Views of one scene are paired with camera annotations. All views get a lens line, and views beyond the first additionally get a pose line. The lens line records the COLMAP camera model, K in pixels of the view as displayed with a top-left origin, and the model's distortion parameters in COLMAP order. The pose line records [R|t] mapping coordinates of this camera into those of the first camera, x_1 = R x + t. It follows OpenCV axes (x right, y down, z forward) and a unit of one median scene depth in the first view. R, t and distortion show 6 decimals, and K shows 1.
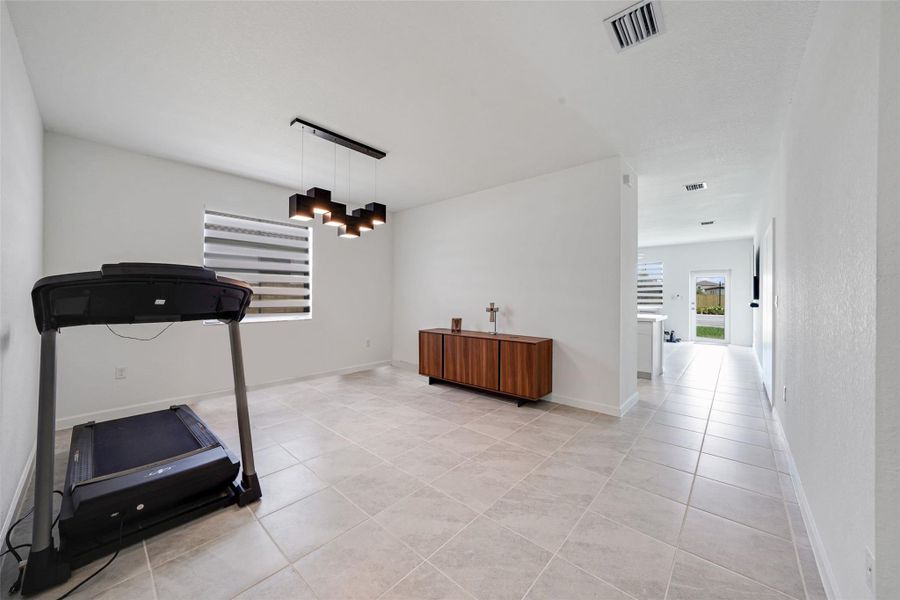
lens RADIAL K [[331.4, 0, 465.6], [0, 331.4, 295.2], [0, 0, 1]] dist [0.001732, 0.000270]
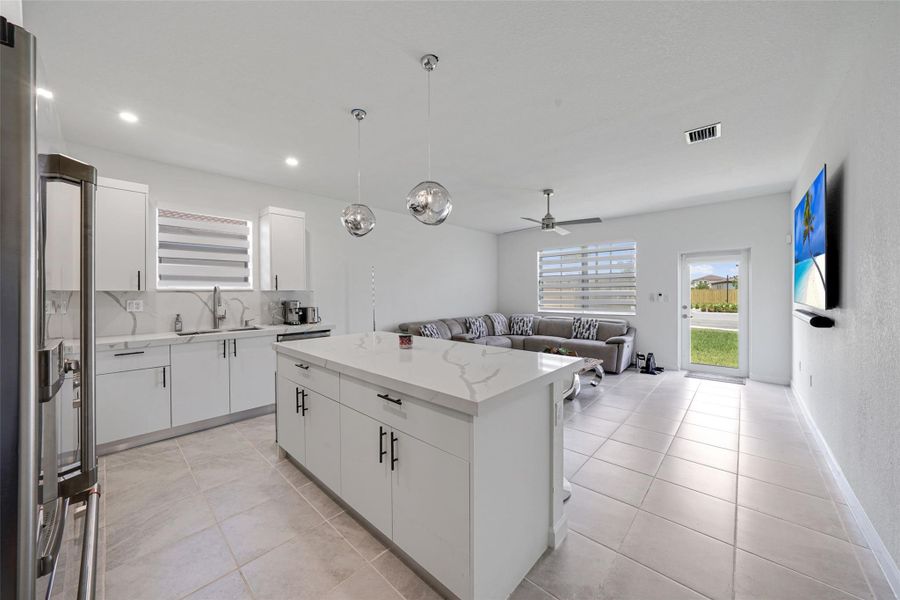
lens RADIAL K [[325.4, 0, 450.1], [0, 325.4, 293.8], [0, 0, 1]] dist [-0.002602, 0.000151]
pose [[0.998491, -0.016093, -0.052499, 0.294303], [0.016065, 0.999871, -0.000946, -0.007686], [0.052508, 0.000101, 0.998621, 0.389807]]
